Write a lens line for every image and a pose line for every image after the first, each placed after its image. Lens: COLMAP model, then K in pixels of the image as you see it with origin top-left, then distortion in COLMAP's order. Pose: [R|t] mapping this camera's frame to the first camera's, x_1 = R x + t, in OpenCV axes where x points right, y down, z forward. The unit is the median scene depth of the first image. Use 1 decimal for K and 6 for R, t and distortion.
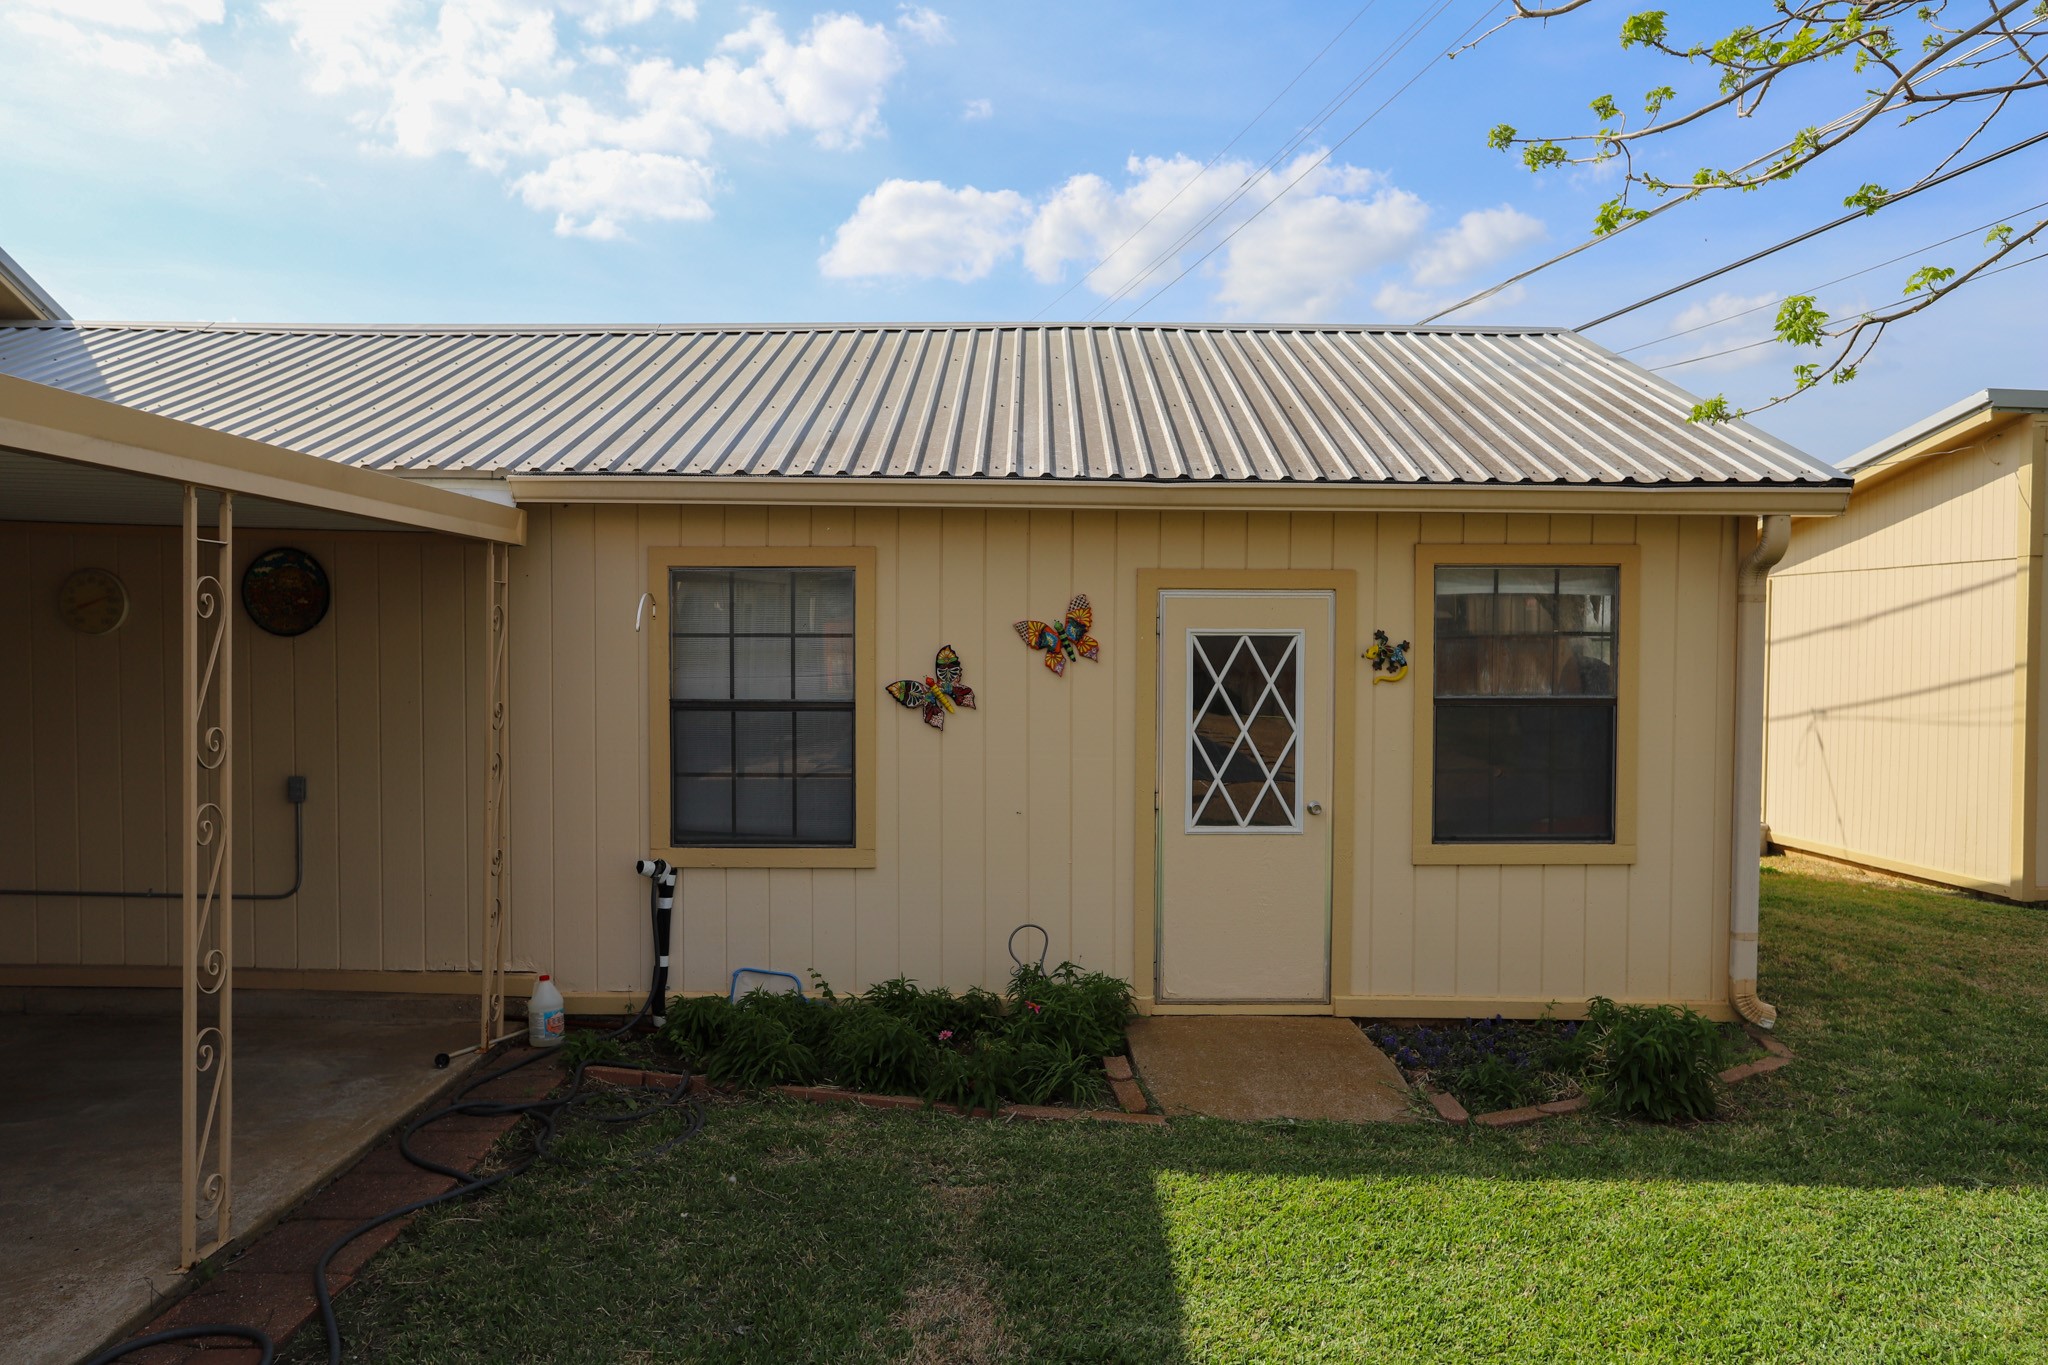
lens RADIAL K [[1509.8, 0, 1019.0], [0, 1509.8, 681.4], [0, 0, 1]] dist [-0.012651, -0.002538]
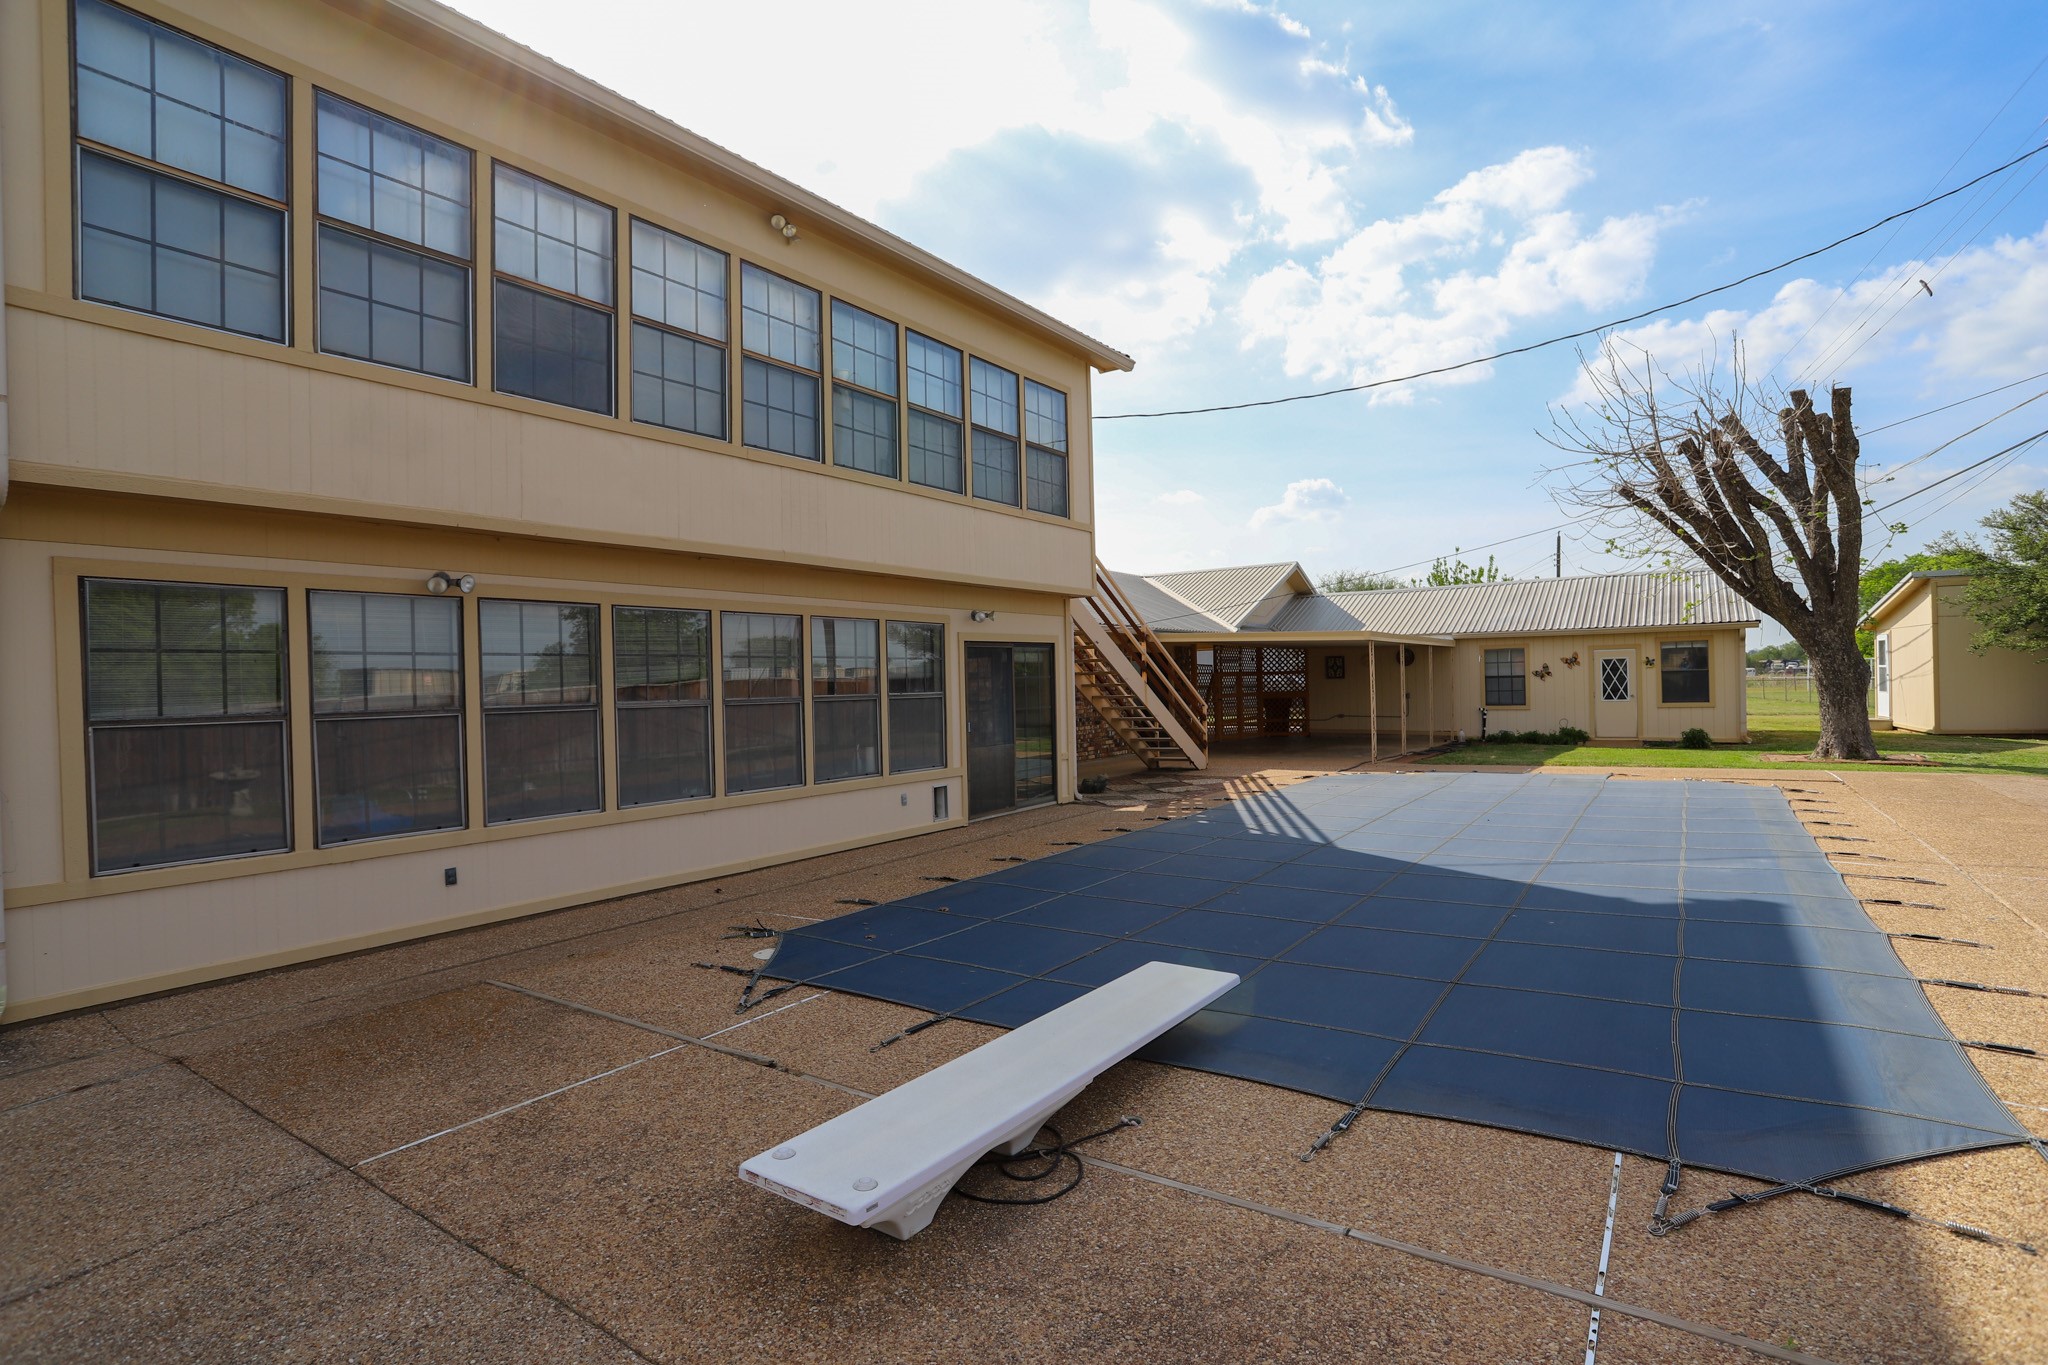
lens RADIAL K [[1003.1, 0, 1016.5], [0, 1003.1, 696.4], [0, 0, 1]] dist [-0.053629, 0.017216]
pose [[0.785821, -0.017838, -0.618197, 0.580442], [0.008881, 0.999806, -0.017561, 0.123309], [0.618391, 0.008310, 0.785827, -2.553009]]
